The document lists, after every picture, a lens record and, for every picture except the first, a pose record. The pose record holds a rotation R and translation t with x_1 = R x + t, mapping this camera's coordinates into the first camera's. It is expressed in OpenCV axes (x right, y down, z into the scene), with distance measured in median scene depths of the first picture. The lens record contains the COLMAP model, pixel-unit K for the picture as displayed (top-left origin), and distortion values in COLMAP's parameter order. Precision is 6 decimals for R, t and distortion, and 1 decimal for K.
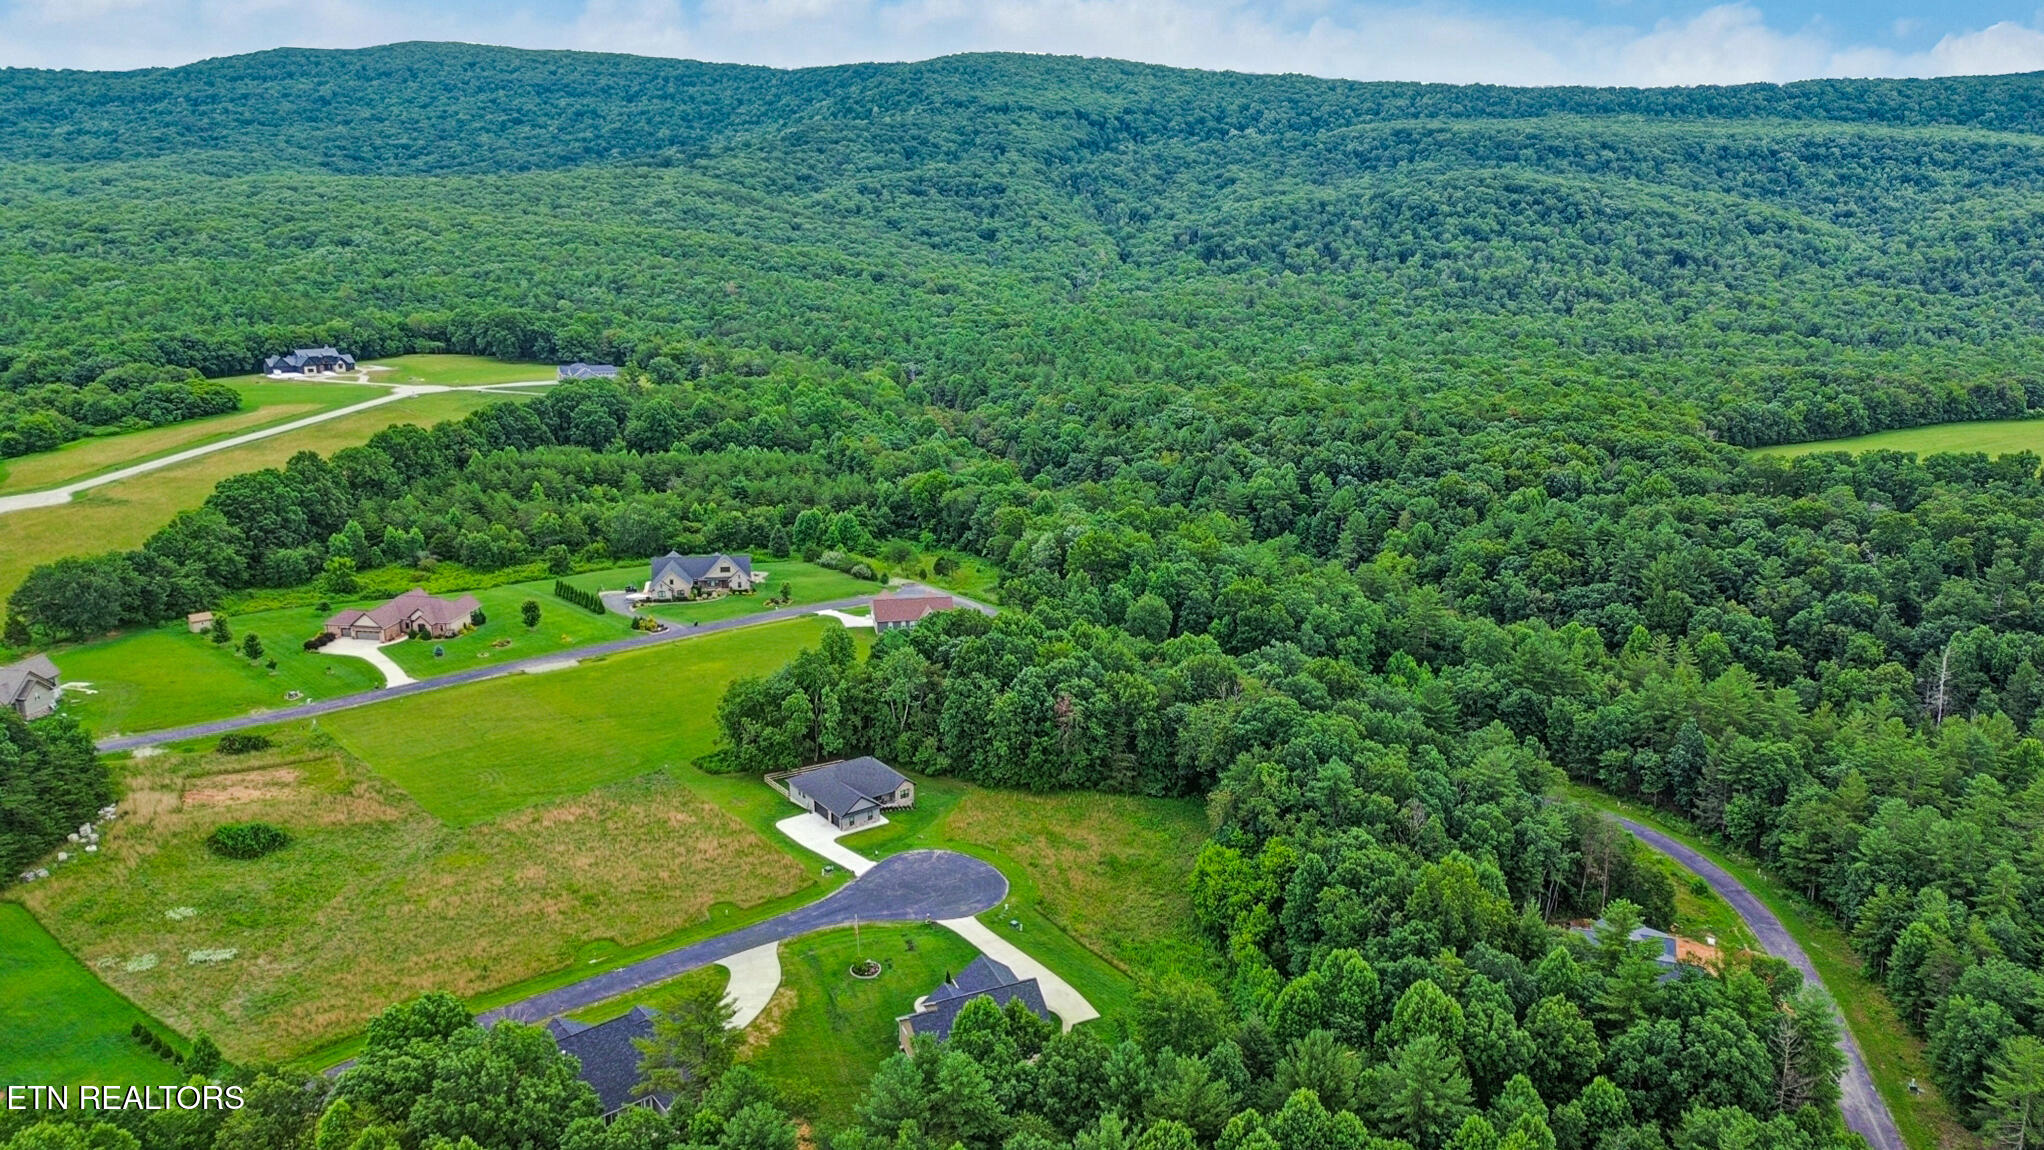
lens RADIAL K [[1547.4, 0, 1022.0], [0, 1547.4, 575.0], [0, 0, 1]] dist [0.078042, -0.087208]
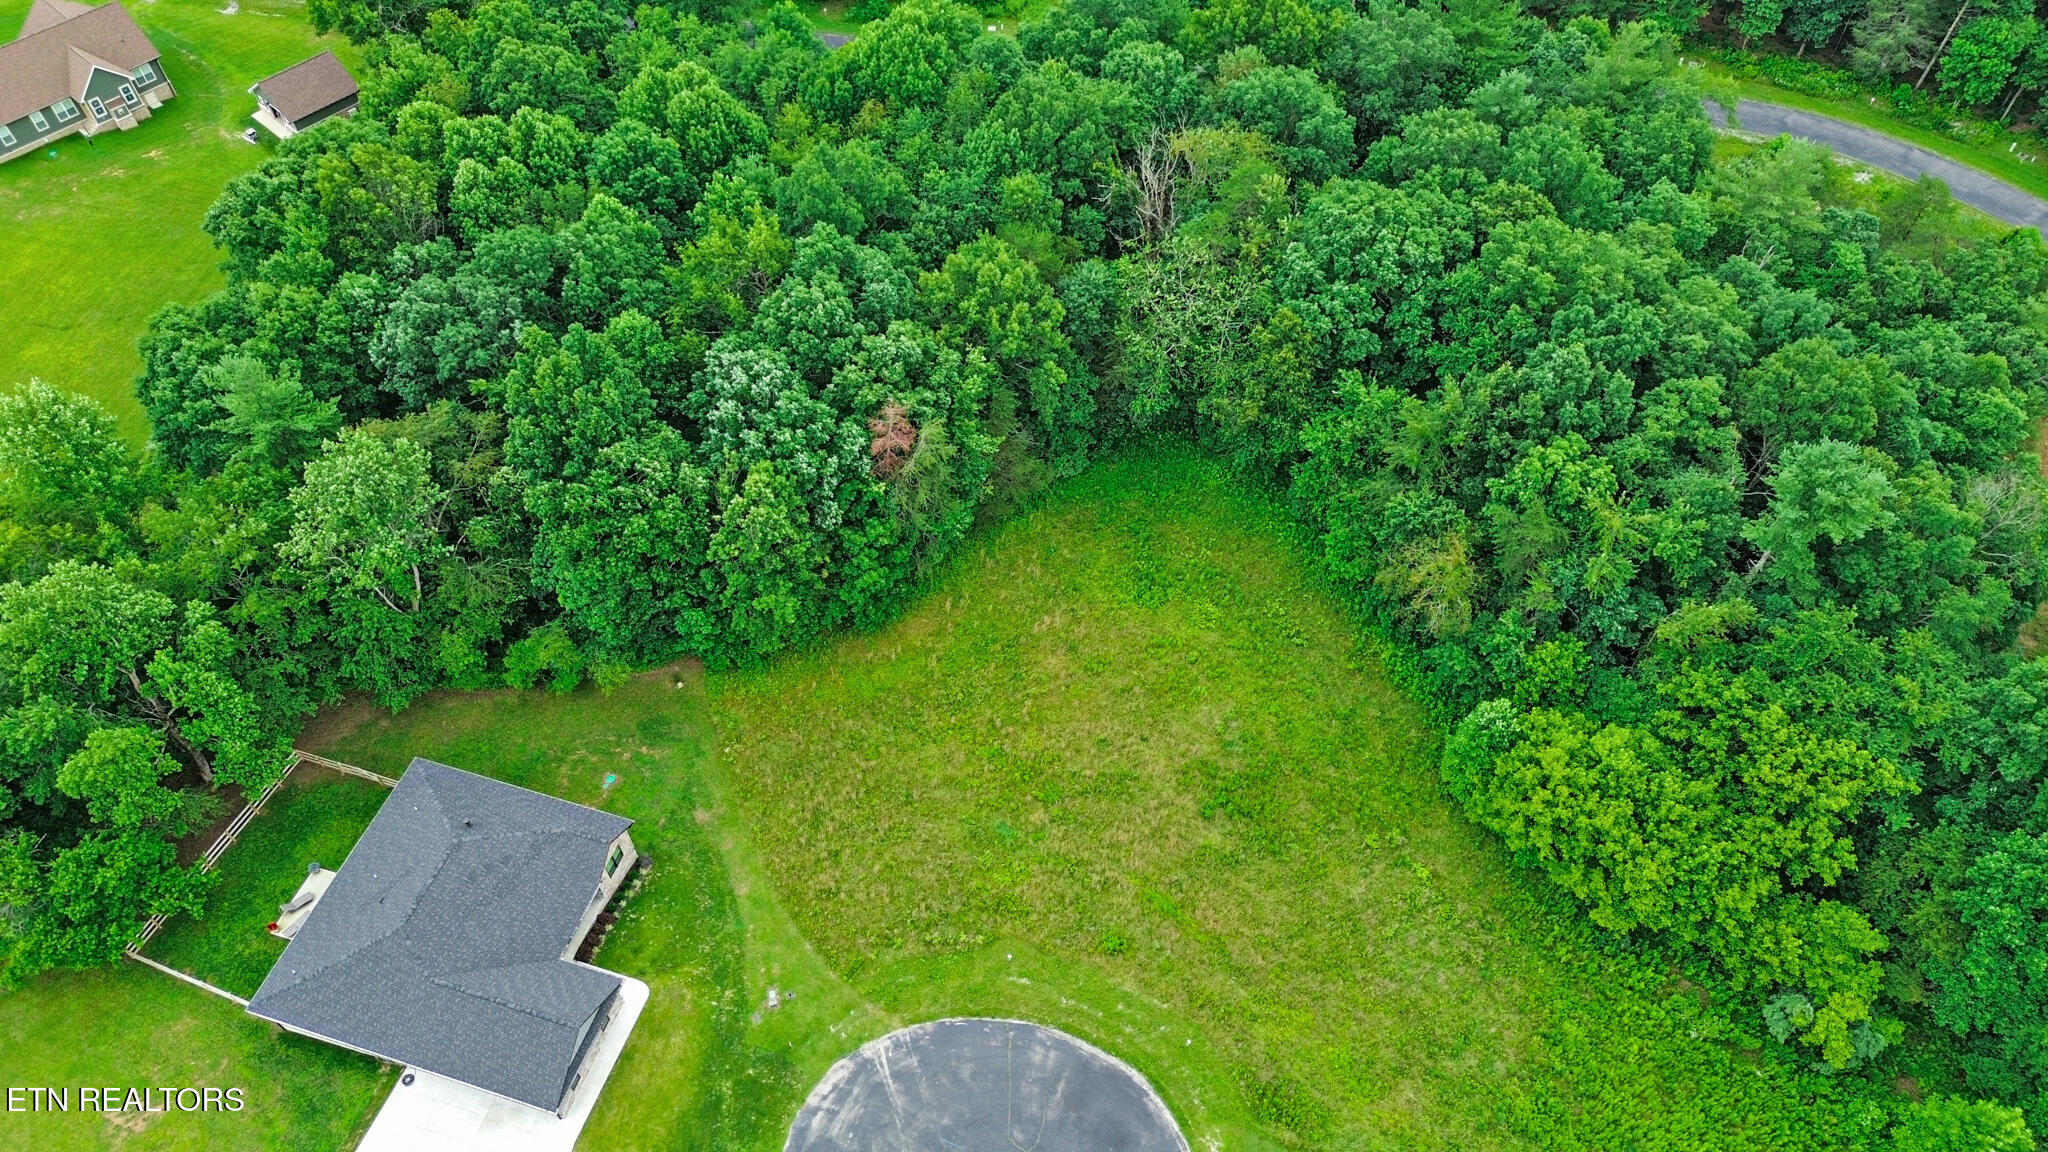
lens RADIAL K [[1466.3, 0, 1024.0], [0, 1466.3, 576.0], [0, 0, 1]] dist [0.041861, -0.028440]
pose [[0.818014, -0.479488, 0.317717, -0.059649], [0.180937, 0.738822, 0.649156, -0.095045], [-0.545999, -0.473532, 0.691124, 0.585636]]
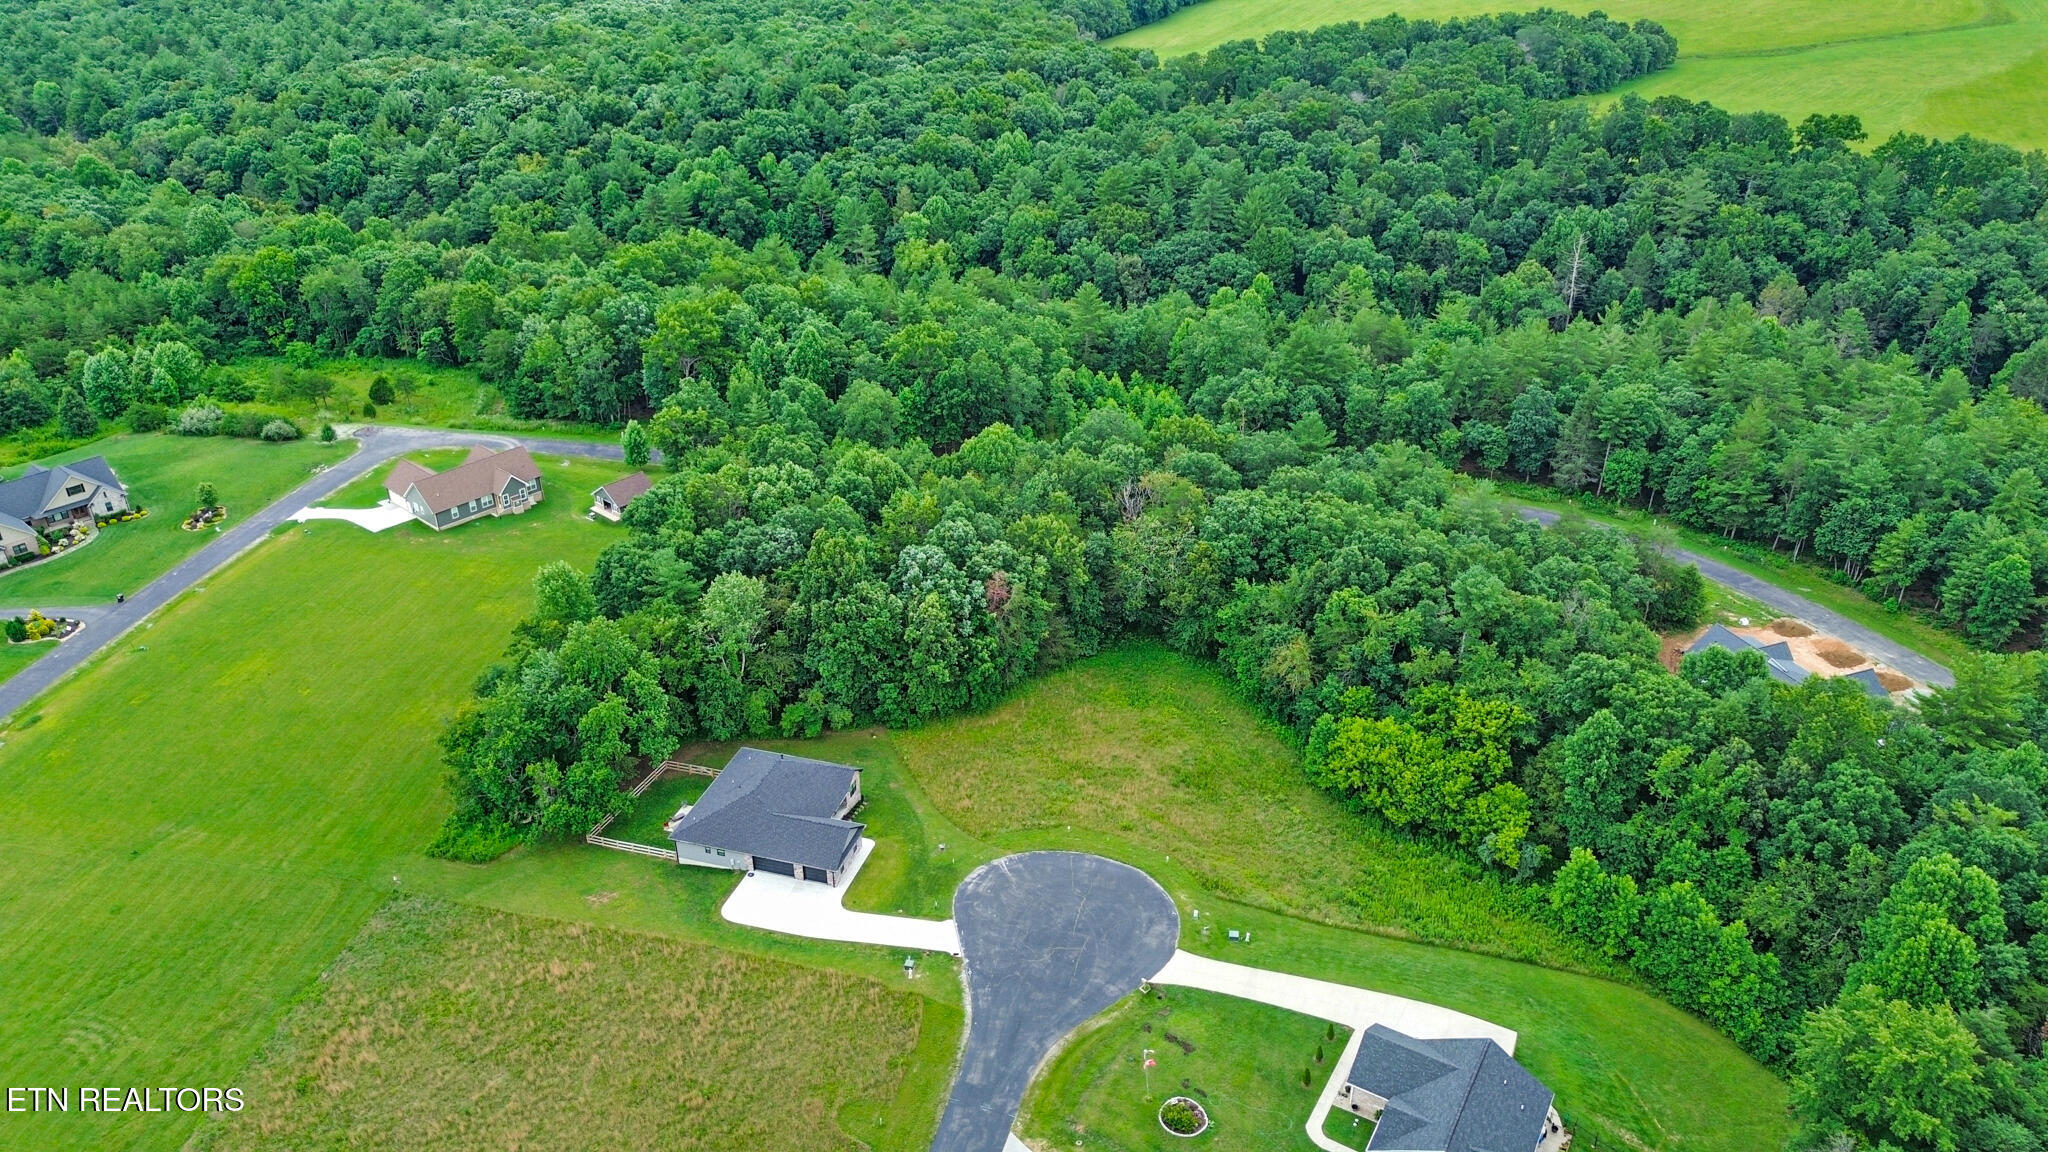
lens RADIAL K [[1550.4, 0, 1024.0], [0, 1550.4, 576.0], [0, 0, 1]] dist [0.078042, -0.087208]
pose [[0.809561, -0.314933, 0.495407, -0.257302], [0.186865, 0.938266, 0.291099, -0.104501], [-0.556501, -0.143088, 0.818433, 0.328554]]
